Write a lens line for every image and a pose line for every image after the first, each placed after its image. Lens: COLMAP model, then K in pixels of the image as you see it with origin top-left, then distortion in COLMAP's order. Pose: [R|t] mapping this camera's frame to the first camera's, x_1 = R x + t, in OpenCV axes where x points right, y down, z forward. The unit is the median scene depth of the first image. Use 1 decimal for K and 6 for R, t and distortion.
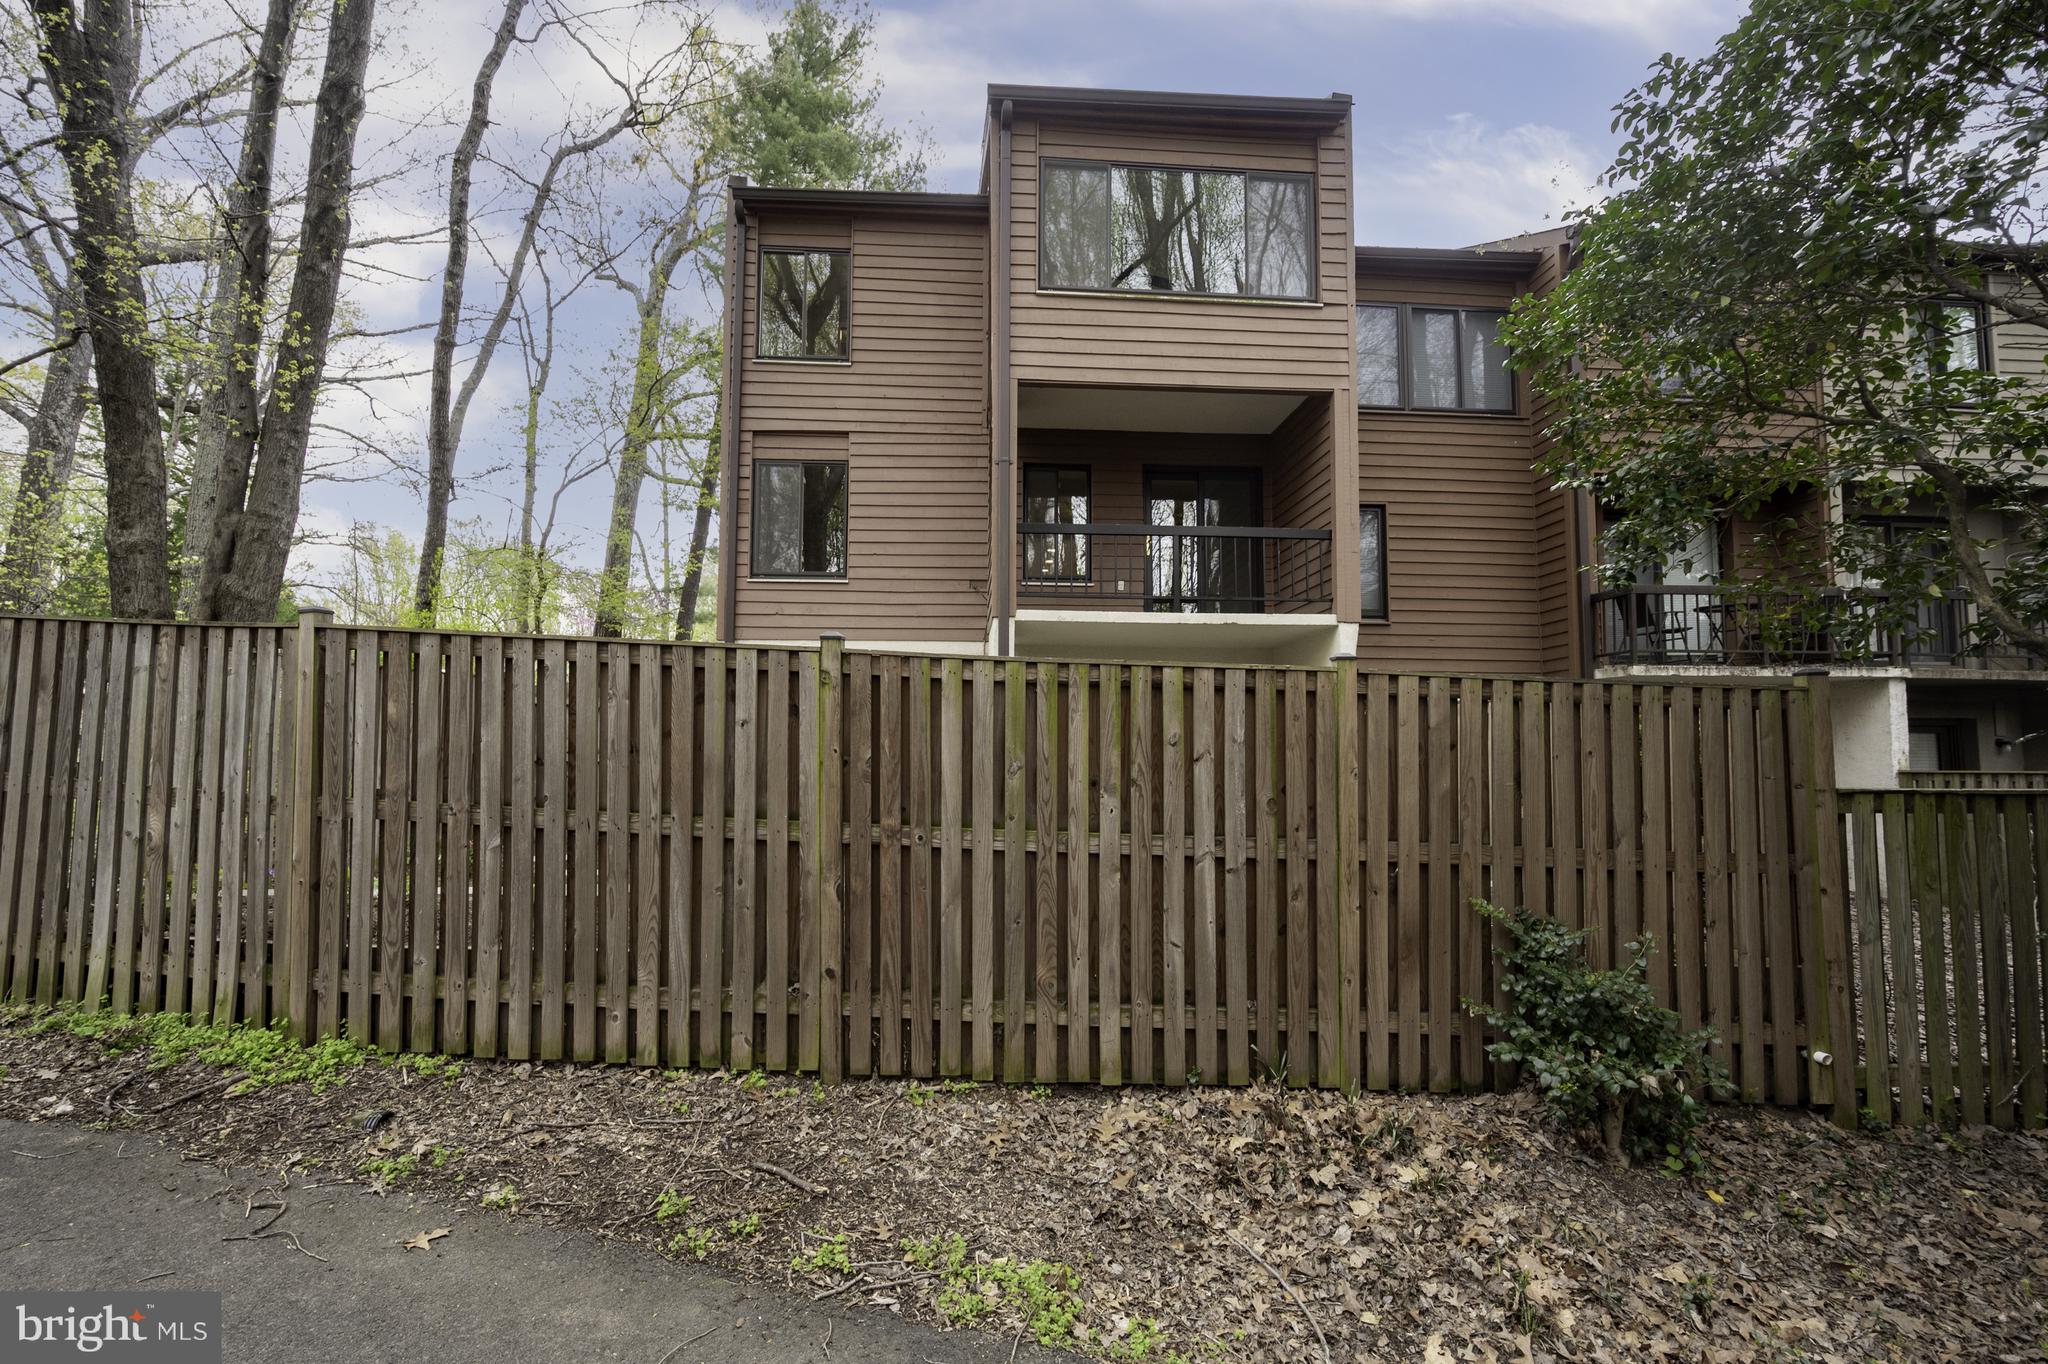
lens RADIAL K [[876.3, 0, 1026.0], [0, 876.3, 691.1], [0, 0, 1]] dist [0.000084, -0.000042]
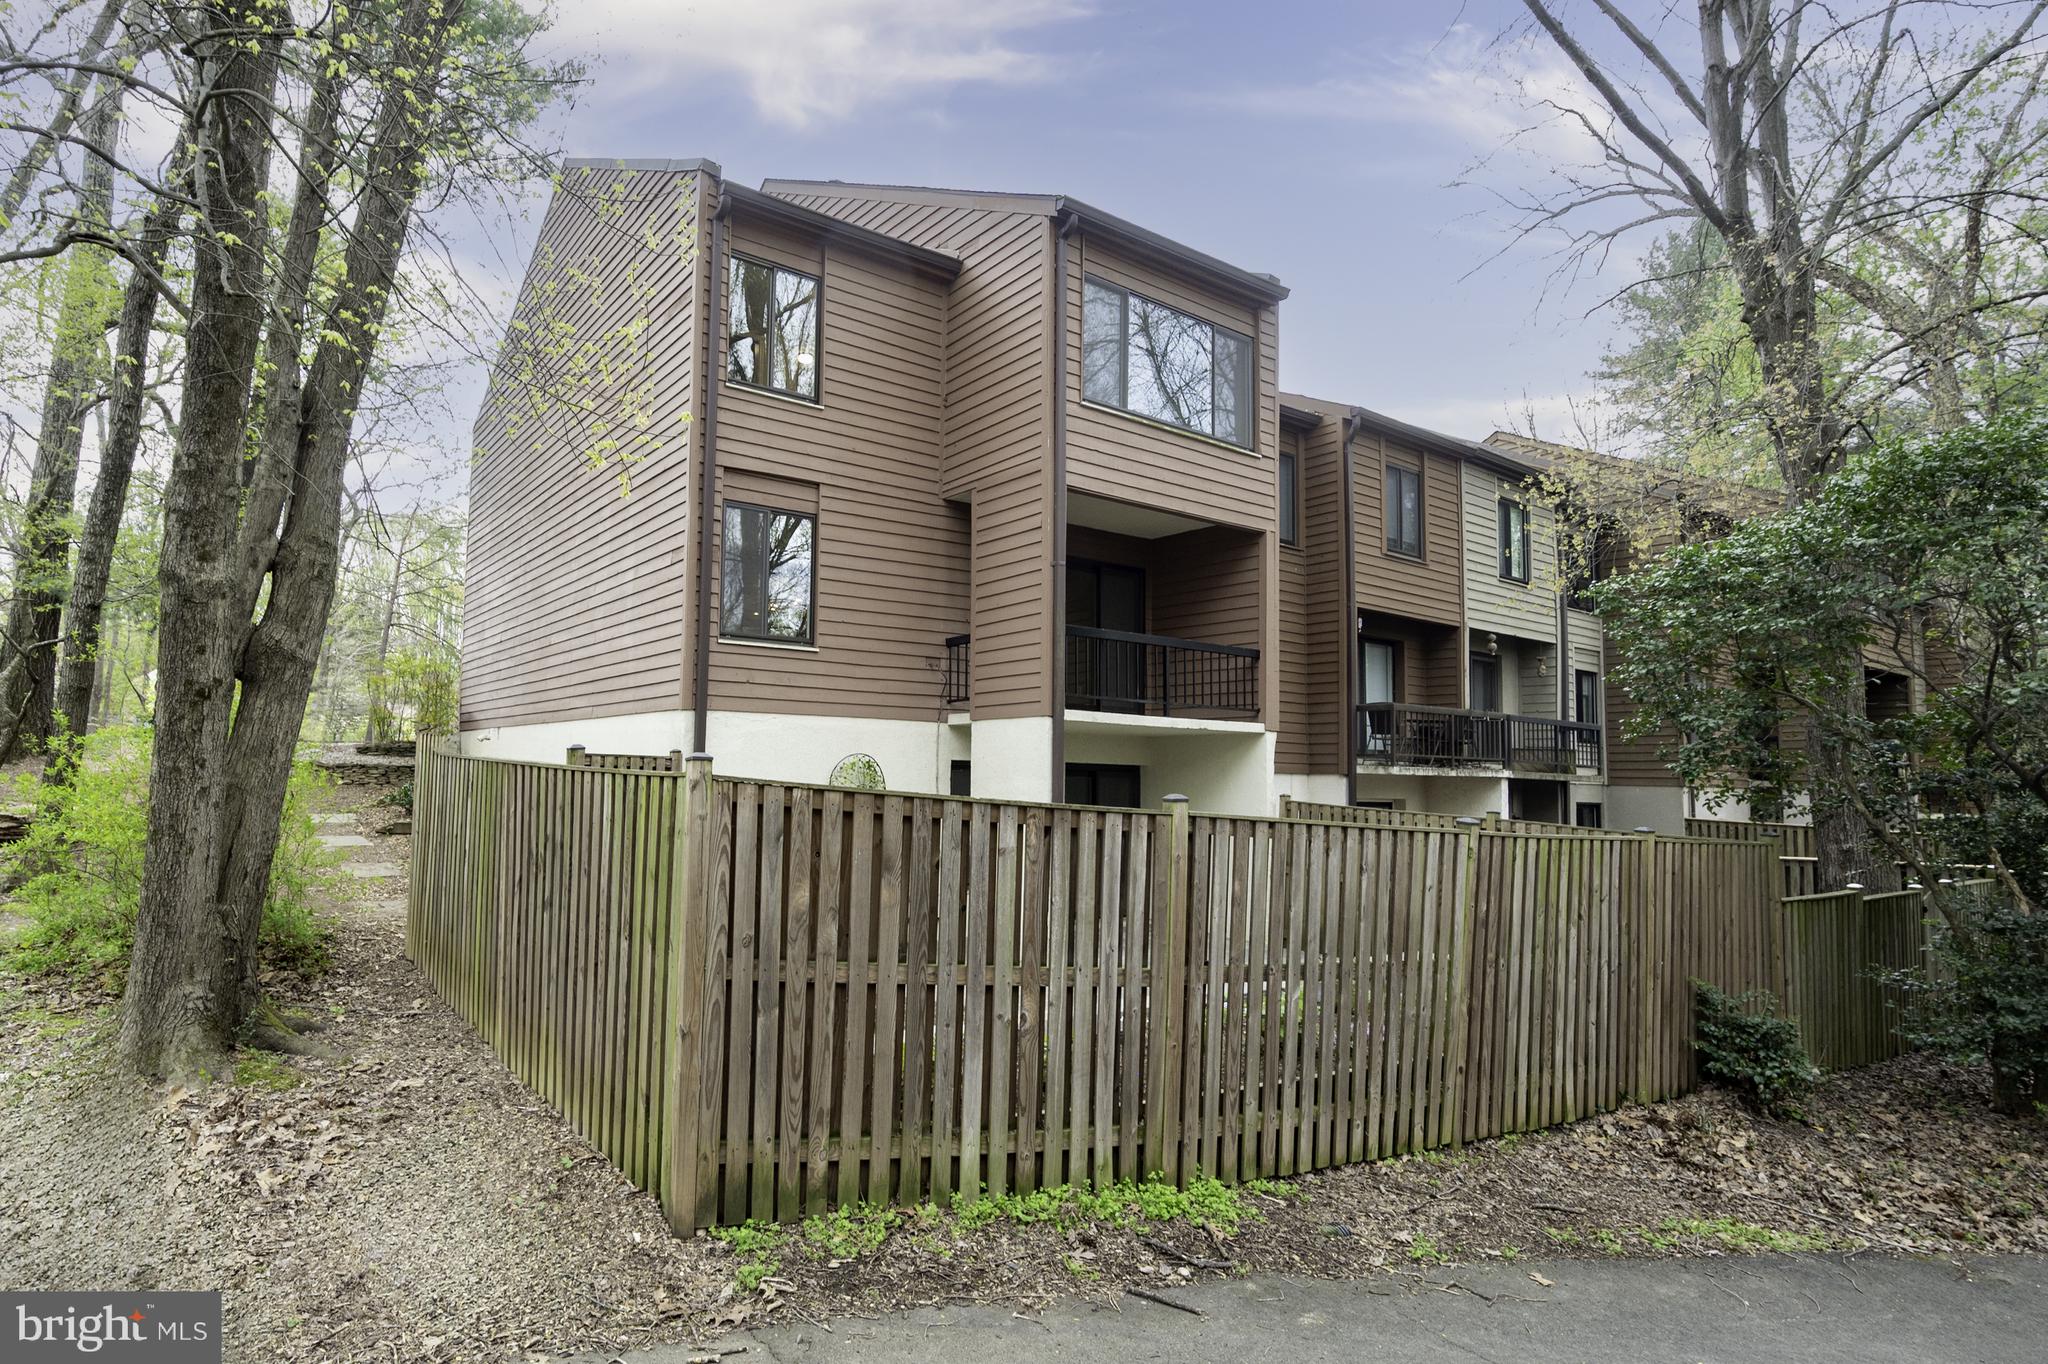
lens RADIAL K [[1069.6, 0, 888.2], [0, 1069.6, 695.8], [0, 0, 1]] dist [-0.000176, -0.000574]
pose [[0.865146, 0.052194, 0.498796, -1.721934], [-0.054984, 0.998446, -0.009109, -0.179528], [-0.498496, -0.019546, 0.866671, 0.016105]]
